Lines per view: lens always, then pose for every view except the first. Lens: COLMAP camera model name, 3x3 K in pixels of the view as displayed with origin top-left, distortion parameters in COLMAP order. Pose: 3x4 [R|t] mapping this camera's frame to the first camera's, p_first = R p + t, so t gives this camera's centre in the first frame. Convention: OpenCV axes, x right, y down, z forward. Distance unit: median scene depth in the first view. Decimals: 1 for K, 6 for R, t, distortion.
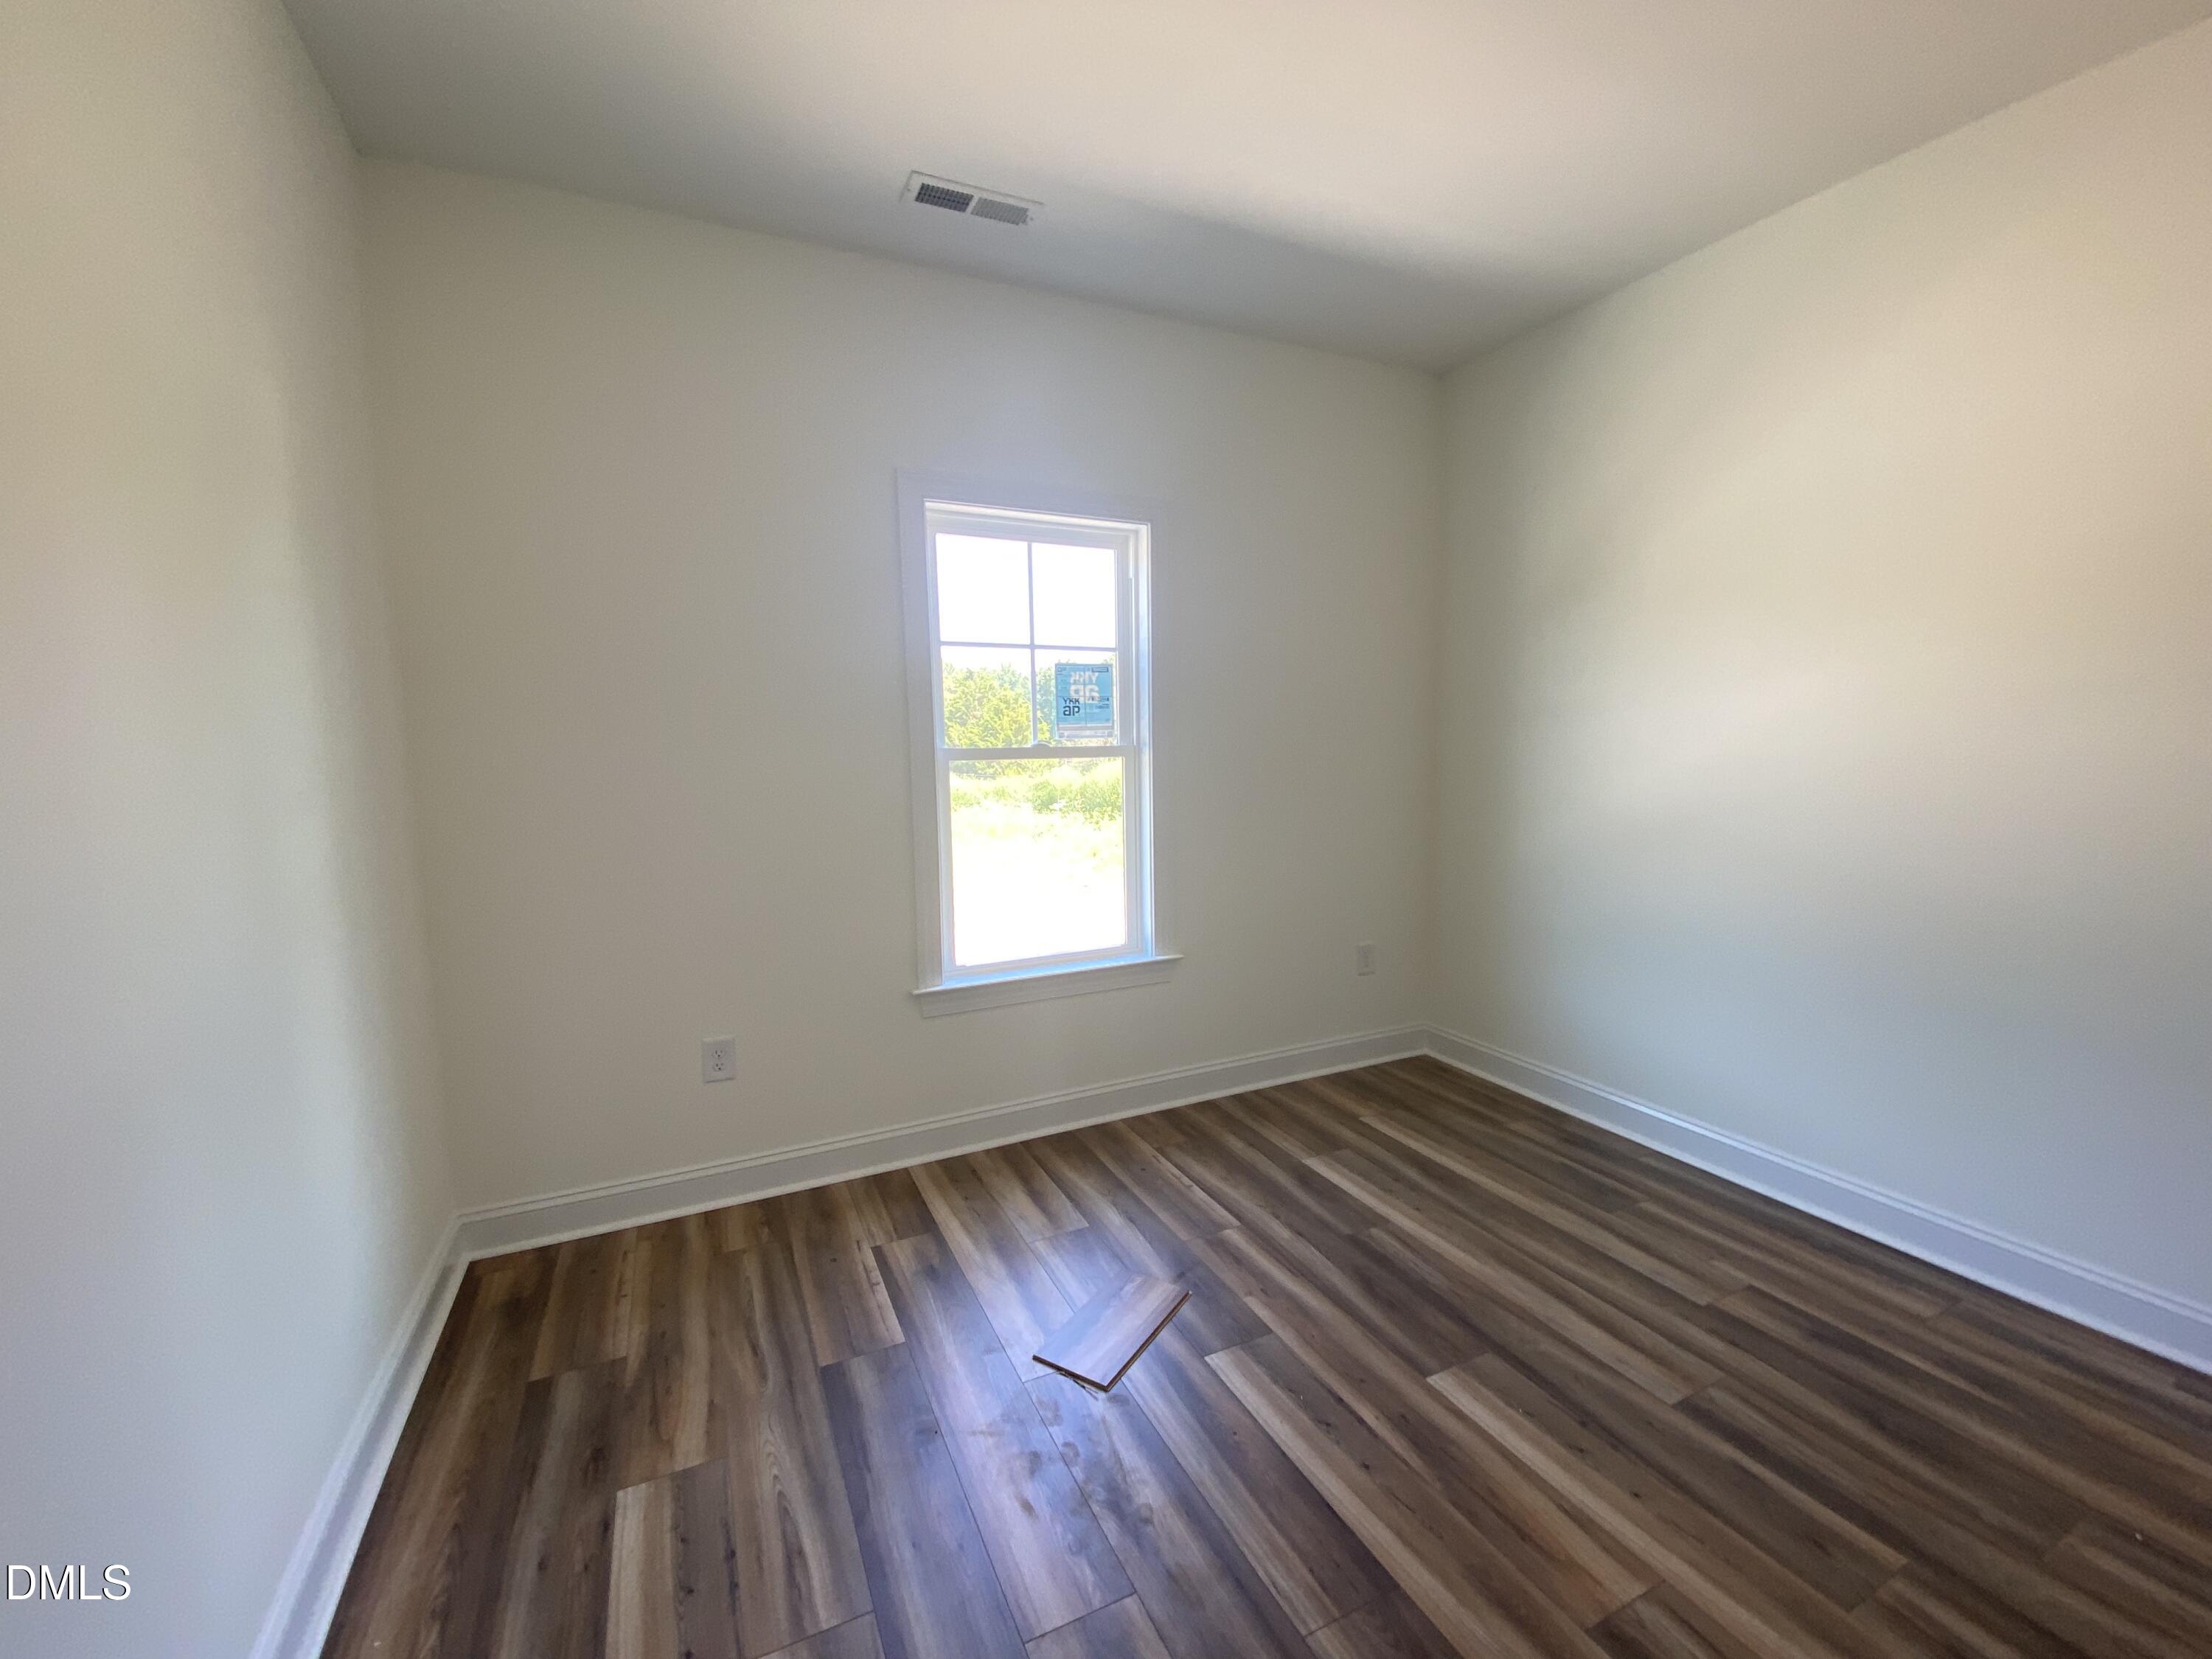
lens RADIAL K [[942.3, 0, 1066.8], [0, 942.3, 830.7], [0, 0, 1]] dist [0.000924, -0.020961]
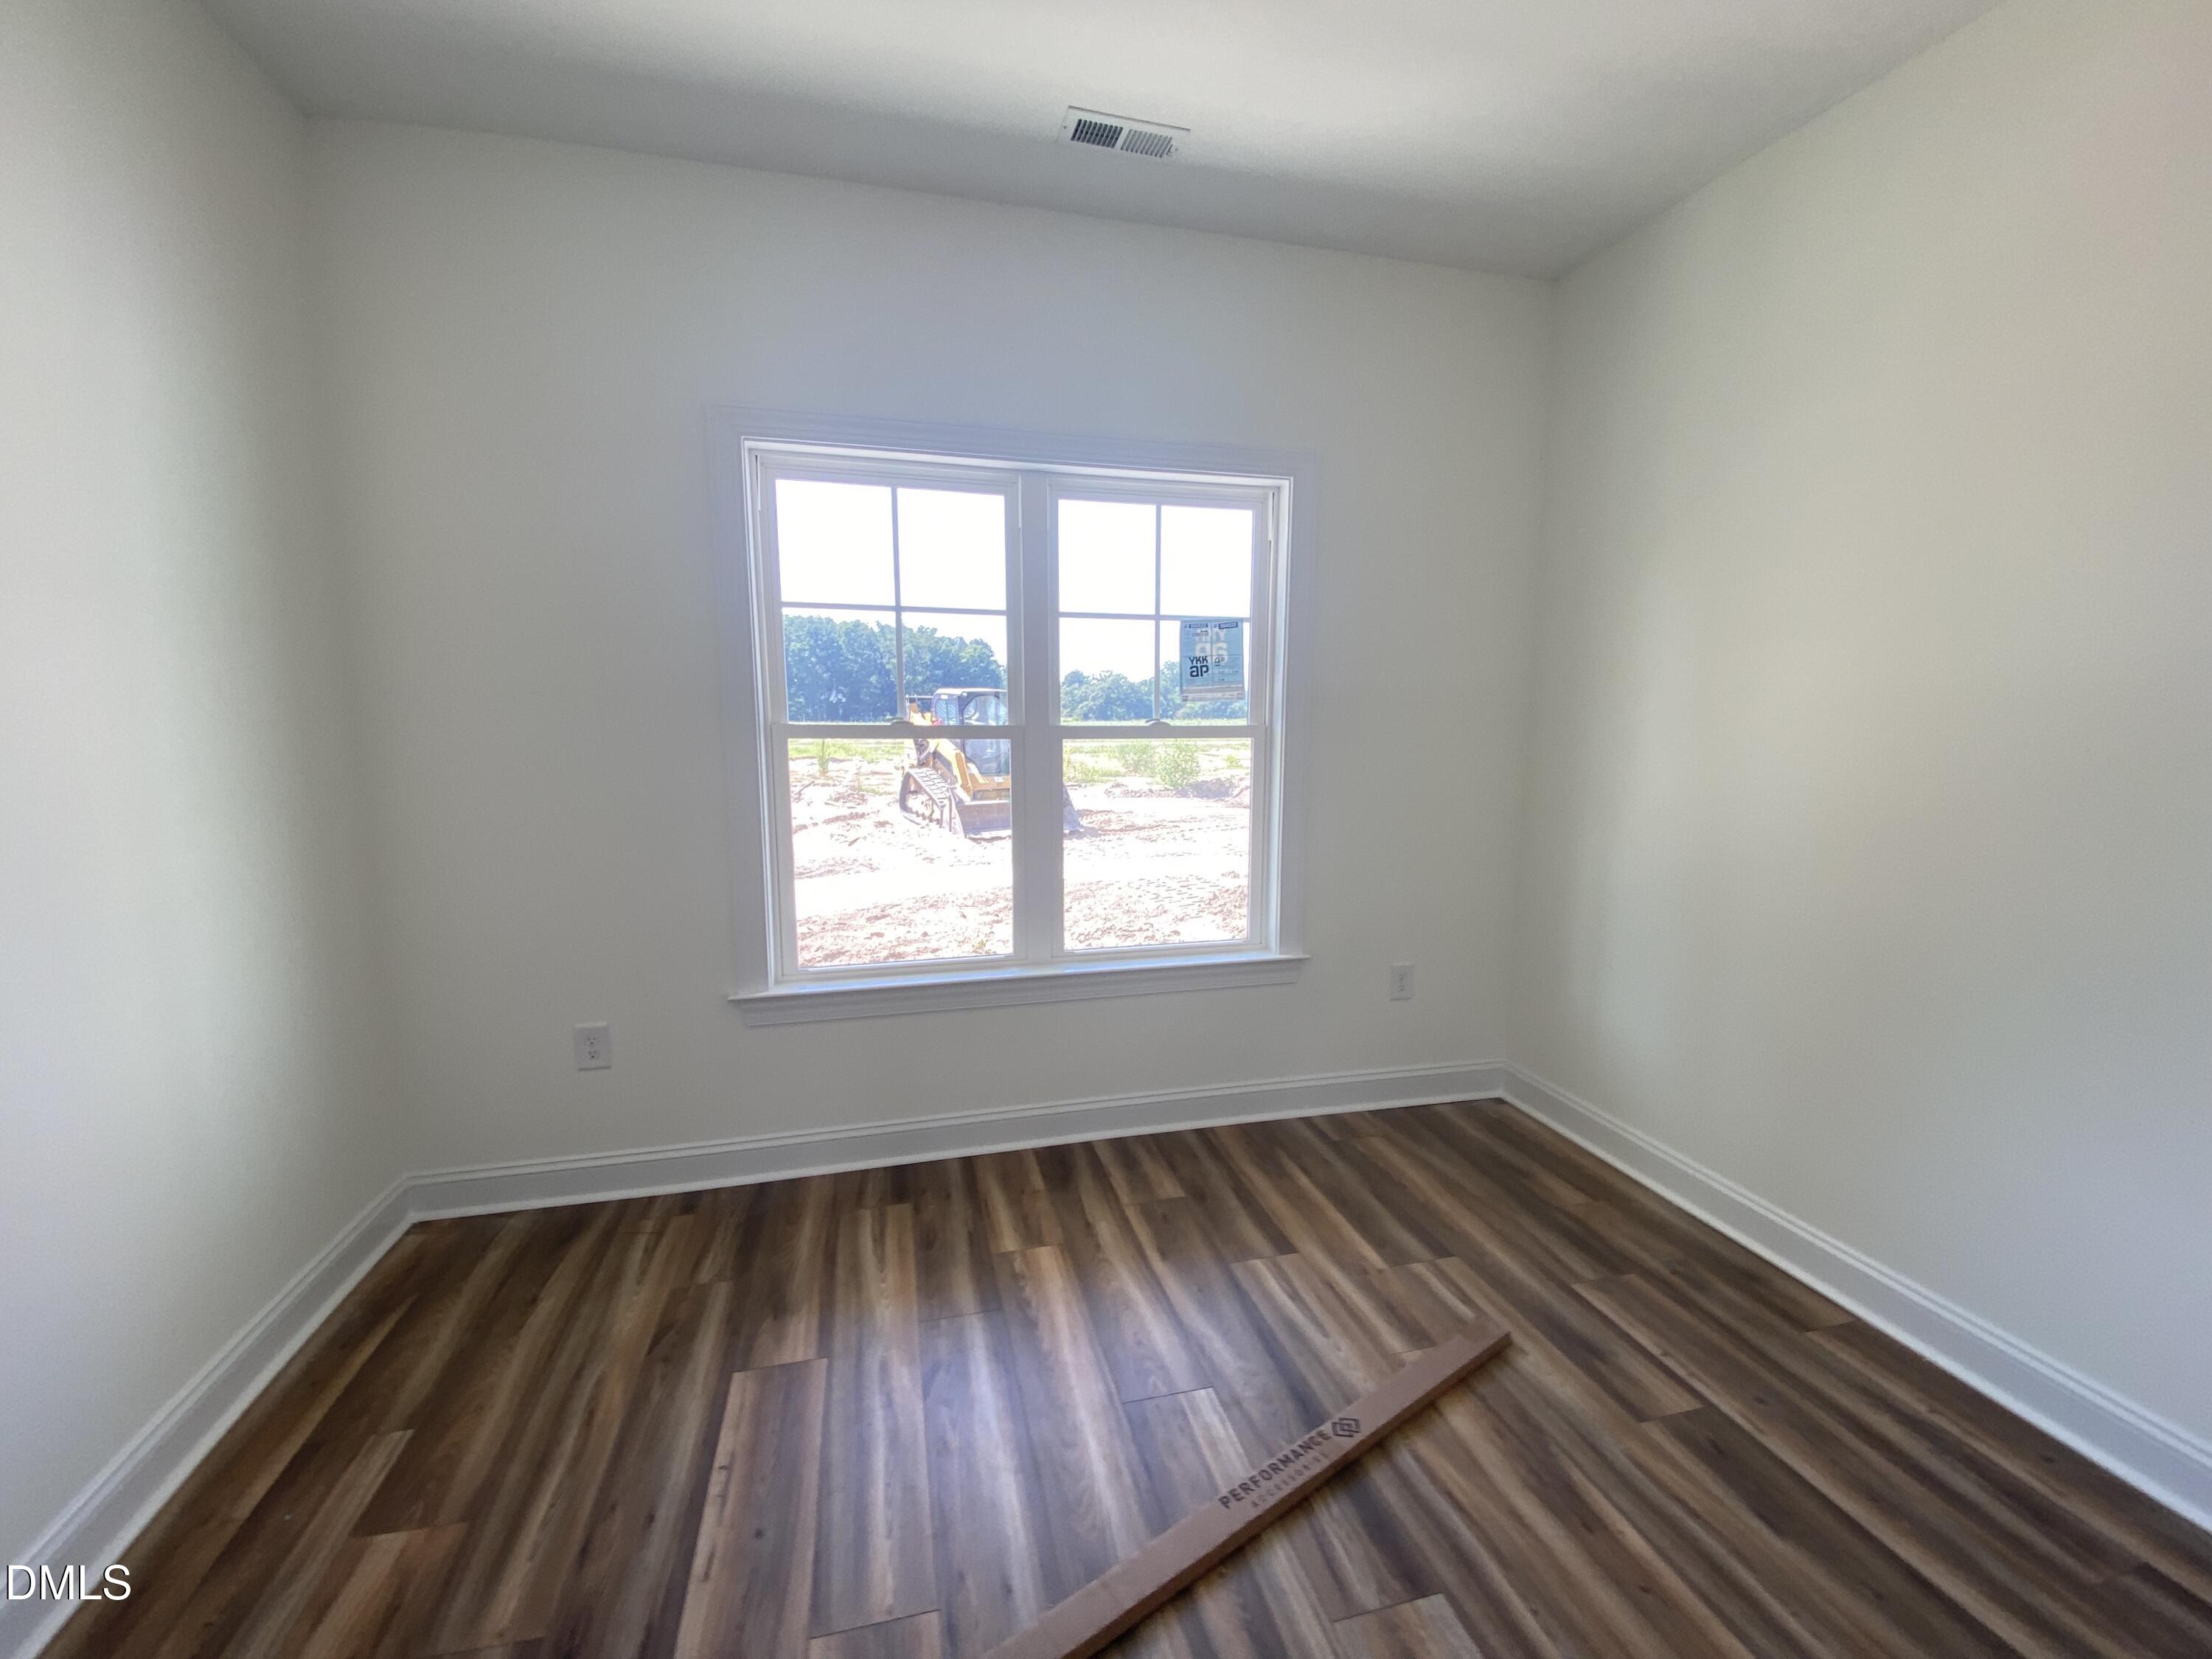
lens RADIAL K [[951.0, 0, 1116.2], [0, 951.0, 842.3], [0, 0, 1]] dist [0.000507, -0.000022]
pose [[0.979146, 0.041732, -0.198825, 0.127140], [-0.034681, 0.998644, 0.038817, -0.007902], [0.200176, -0.031112, 0.979266, 0.062716]]
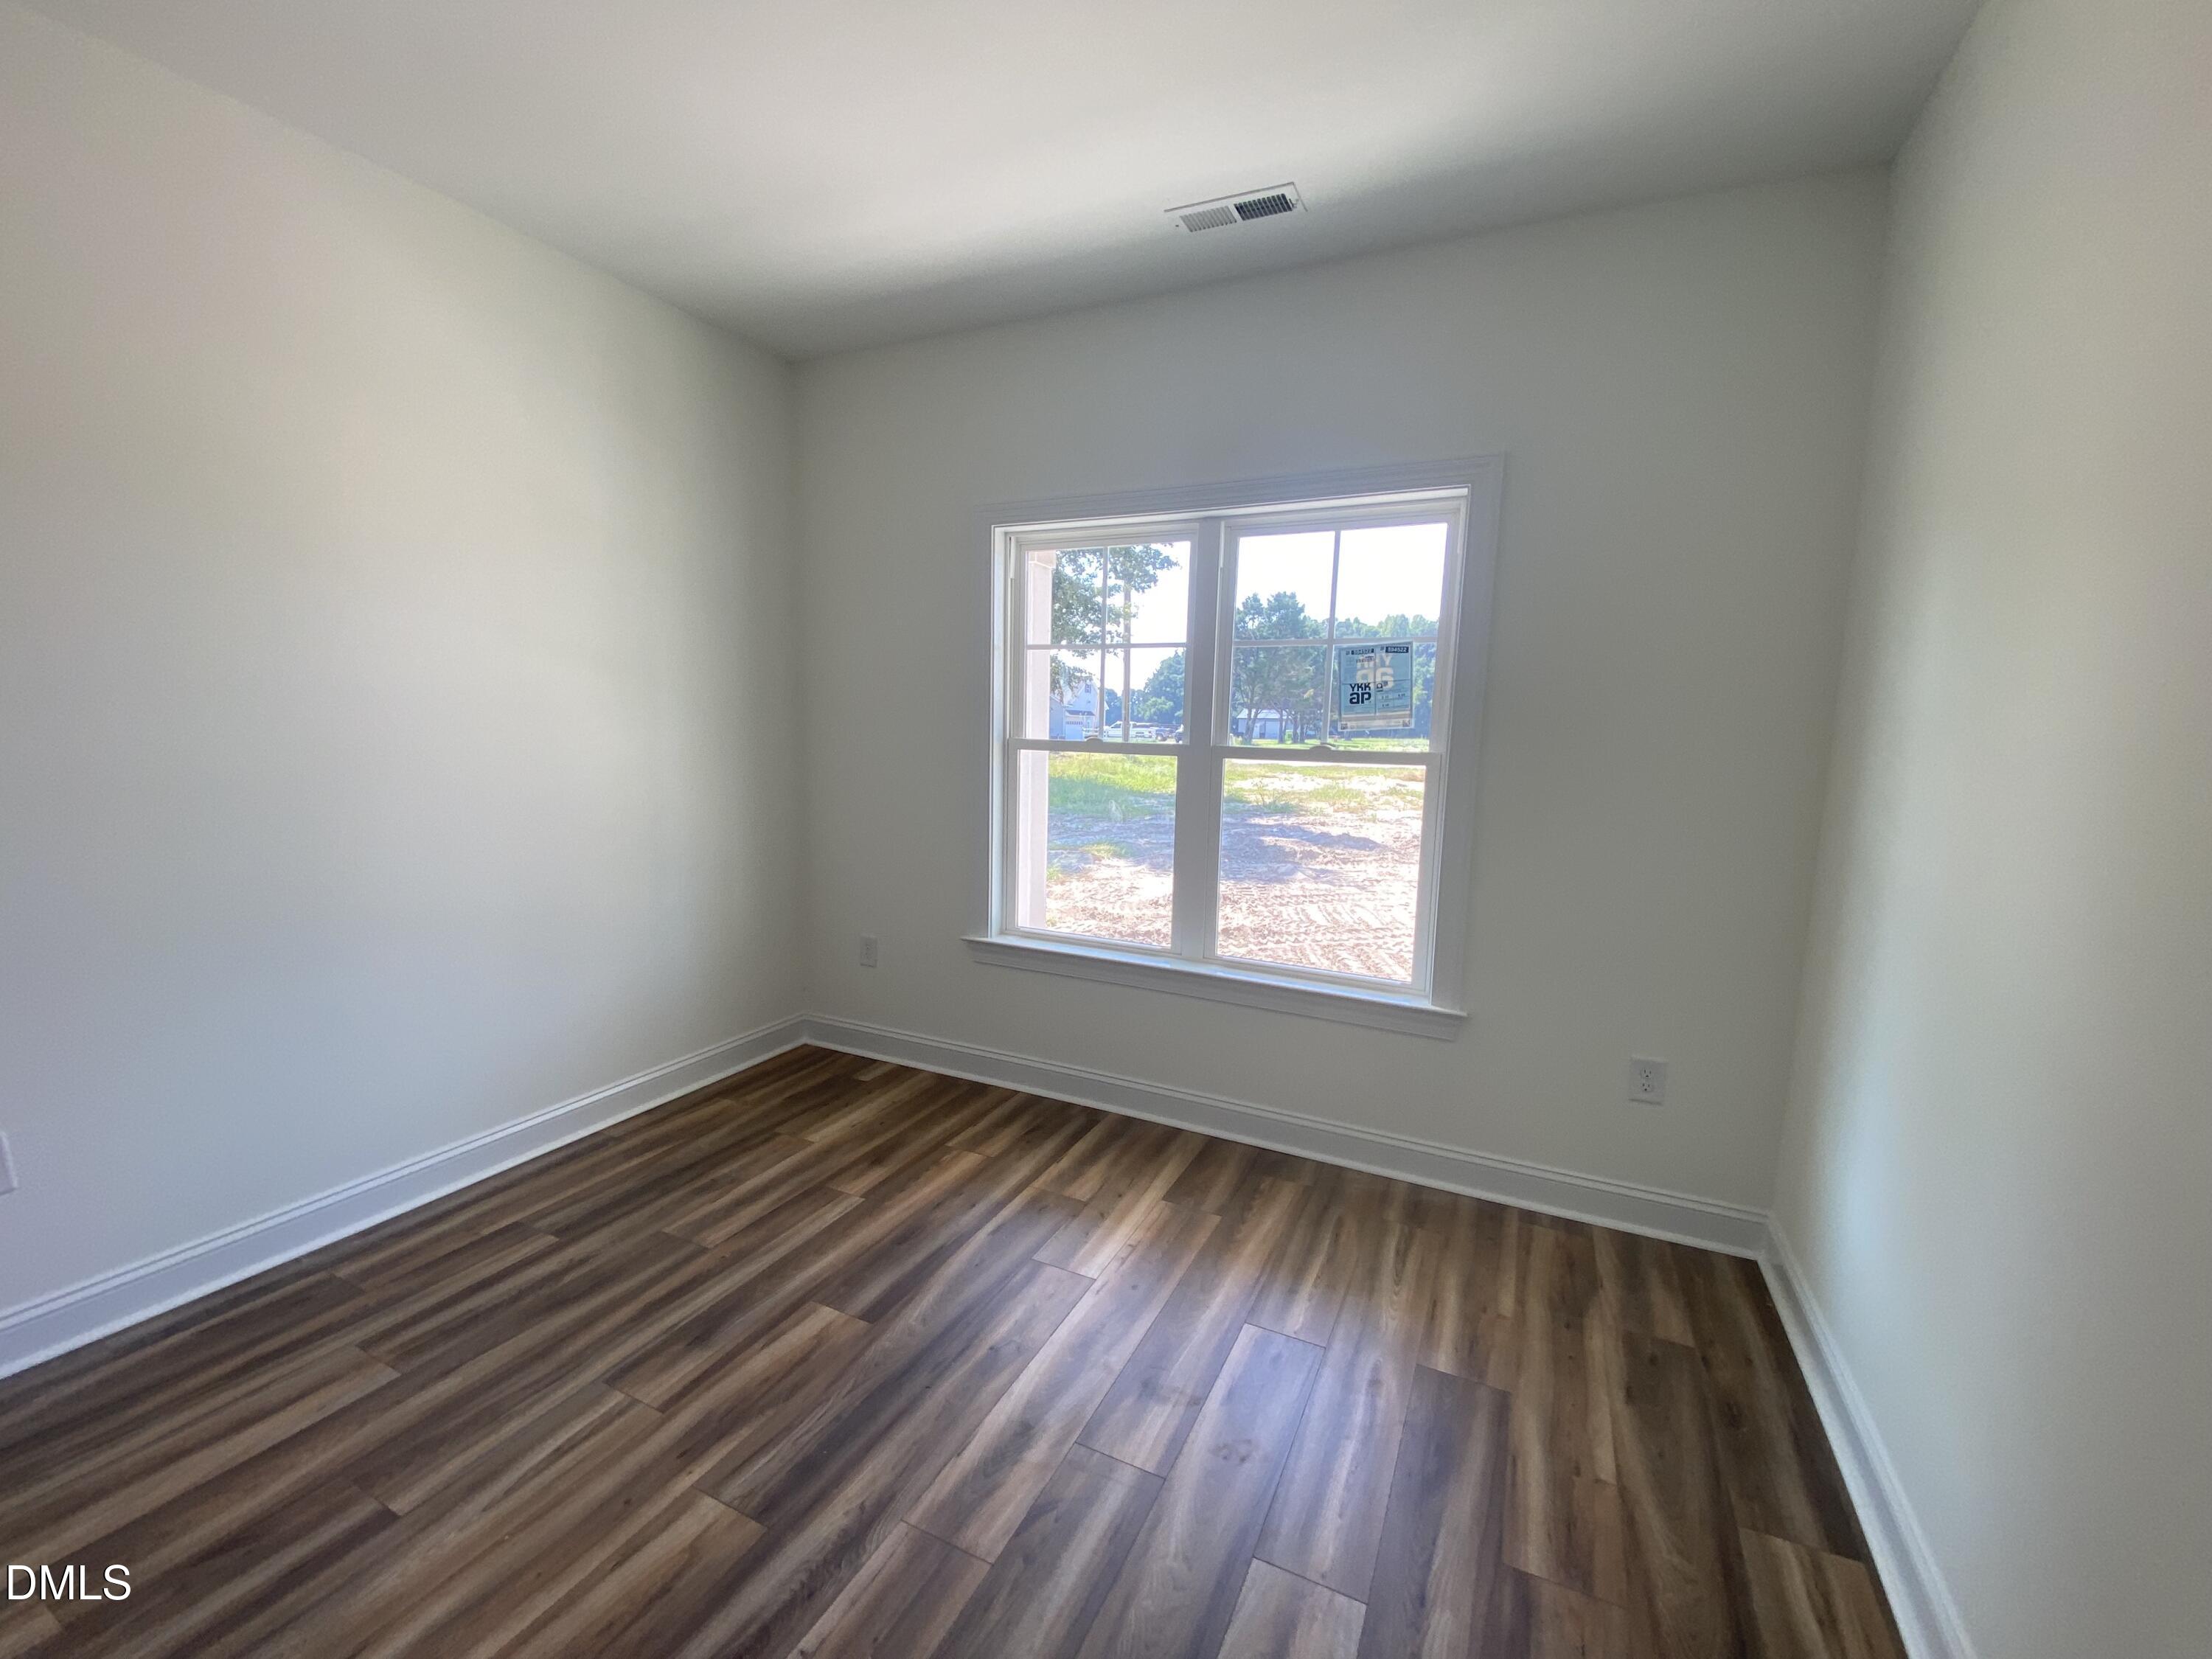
lens RADIAL K [[881.2, 0, 1106.0], [0, 881.2, 829.5], [0, 0, 1]] dist [0.017786, -0.018757]
pose [[0.614748, 0.119572, -0.779607, 0.731185], [-0.122673, 0.990908, 0.055248, -0.044371], [0.779125, 0.061674, 0.623827, 0.379736]]
